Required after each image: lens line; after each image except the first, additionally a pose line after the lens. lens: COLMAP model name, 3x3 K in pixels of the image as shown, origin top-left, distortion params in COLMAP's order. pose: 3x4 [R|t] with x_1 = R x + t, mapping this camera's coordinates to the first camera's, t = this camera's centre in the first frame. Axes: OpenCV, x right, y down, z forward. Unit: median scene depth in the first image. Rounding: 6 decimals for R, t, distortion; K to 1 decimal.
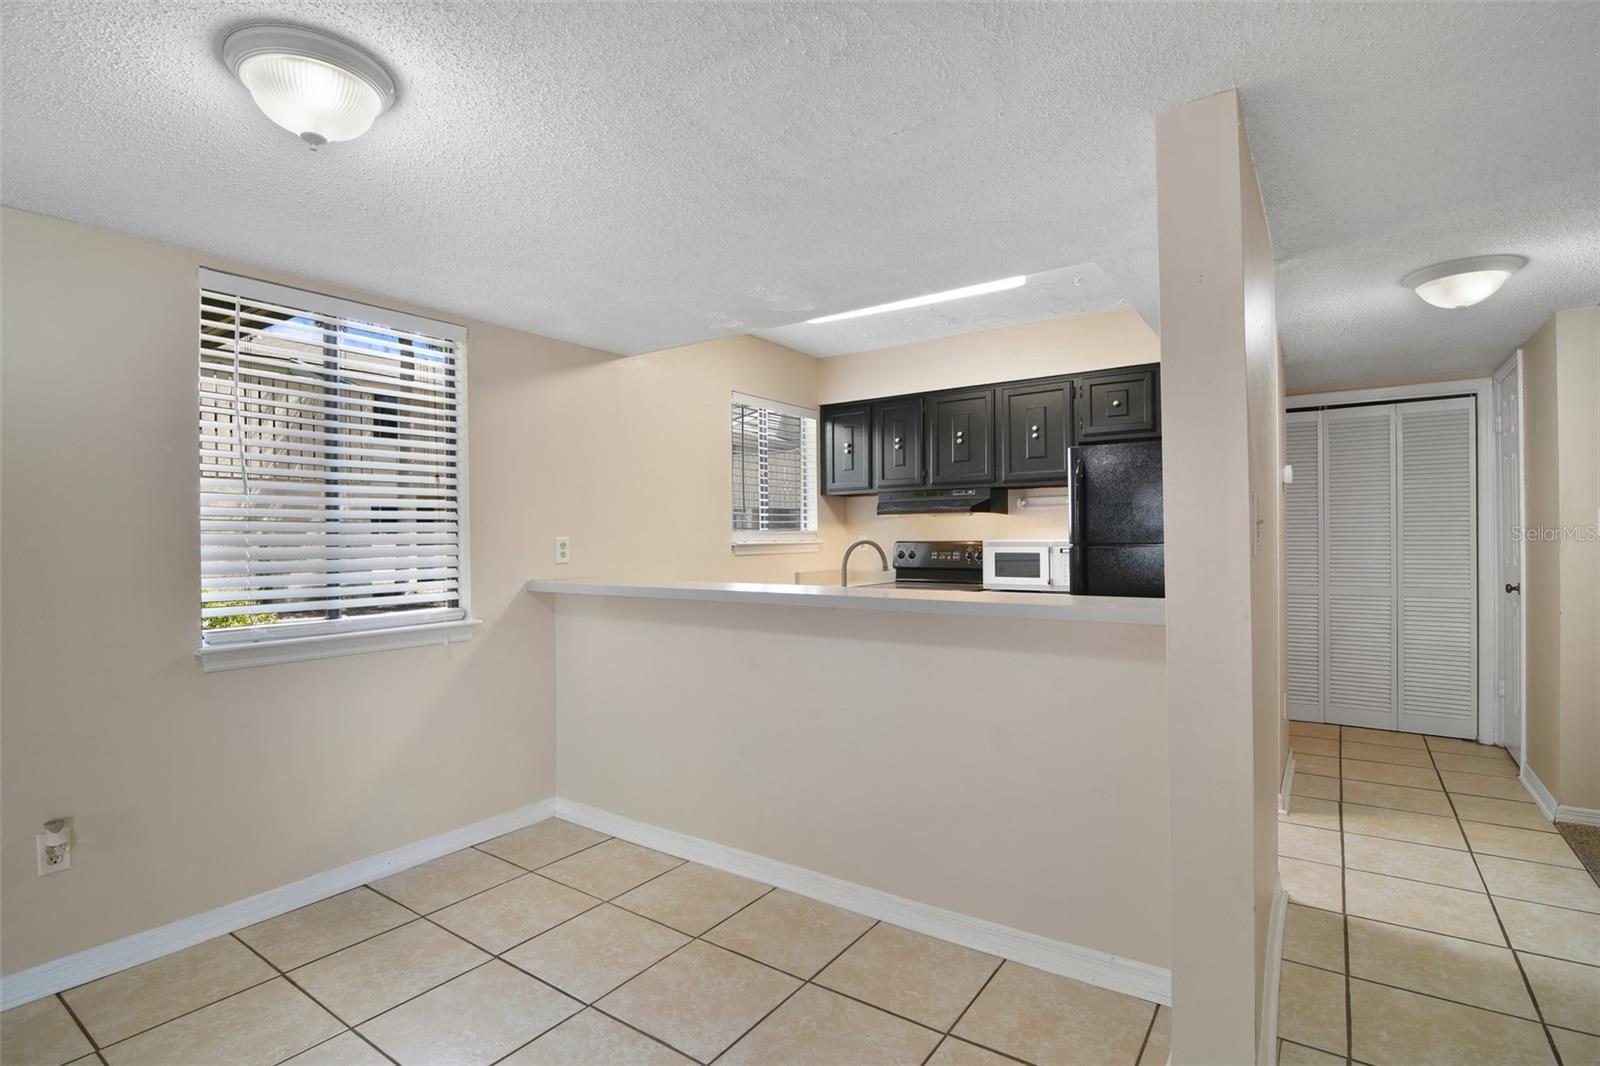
lens RADIAL K [[768.2, 0, 790.6], [0, 768.2, 534.1], [0, 0, 1]] dist [-0.006359, -0.002586]
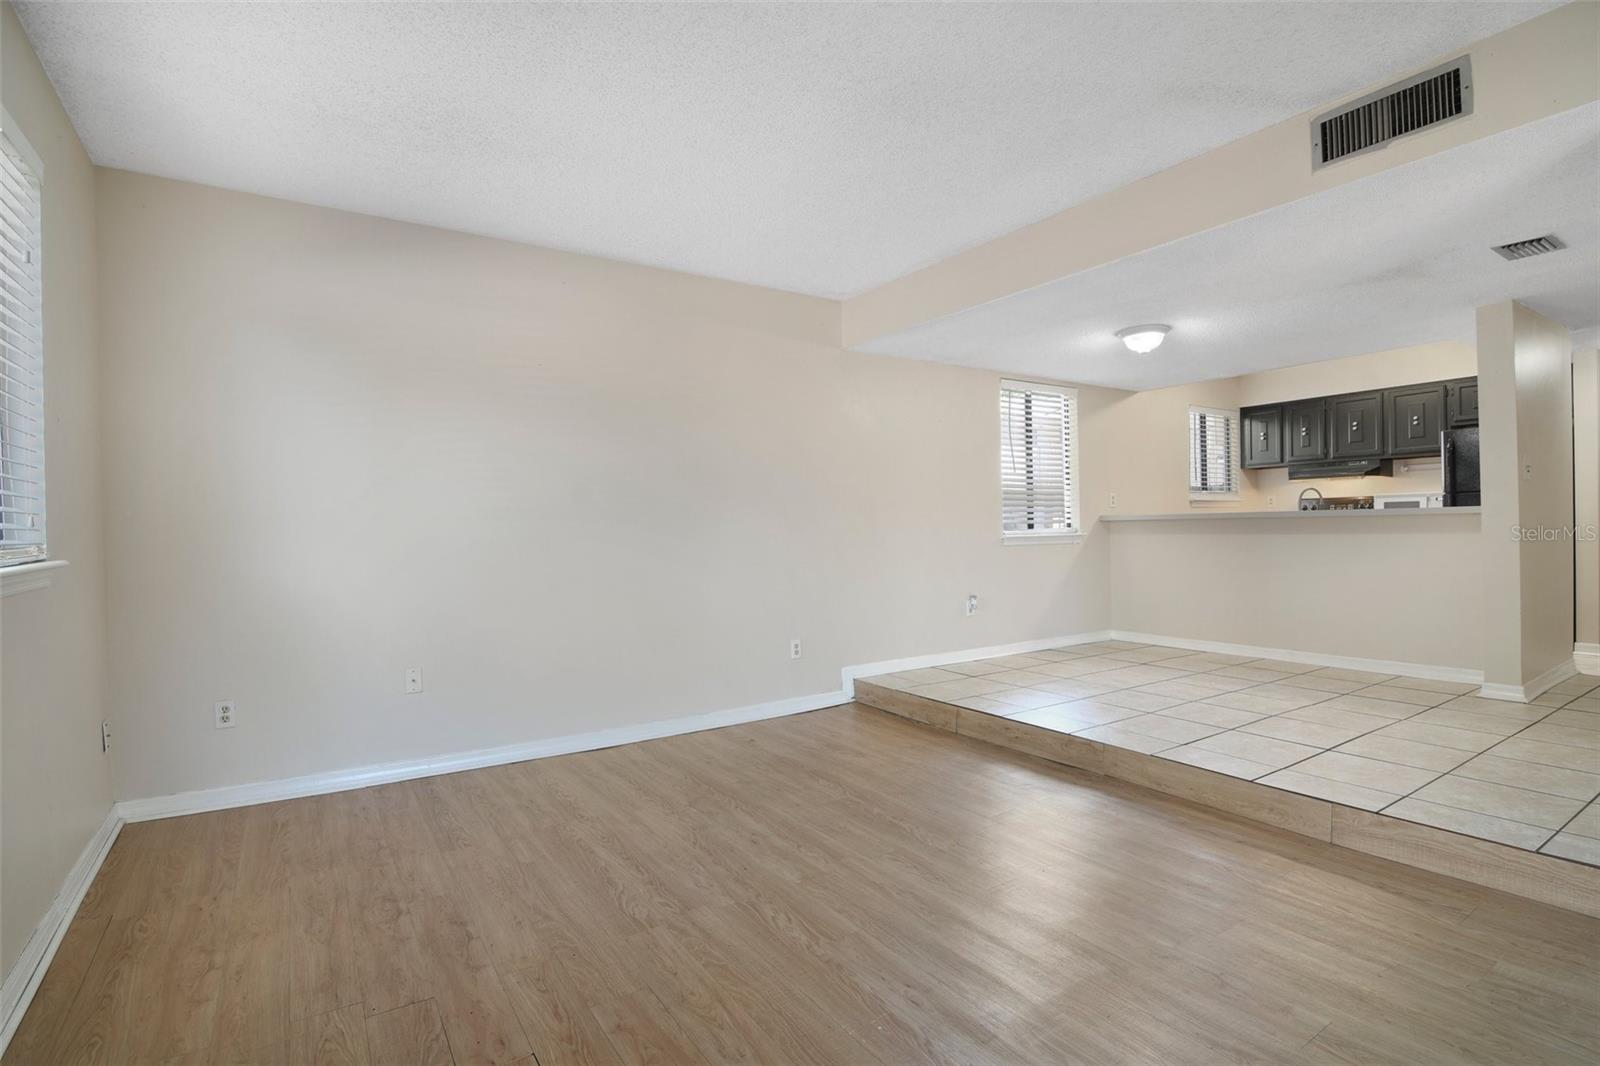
lens RADIAL K [[768.2, 0, 801.9], [0, 768.2, 533.1], [0, 0, 1]] dist [-0.006359, -0.002586]
pose [[0.934337, -0.004614, -0.356360, -0.255988], [0.009569, 0.999880, 0.012144, 0.053963], [0.356261, -0.014757, 0.934270, -0.779331]]
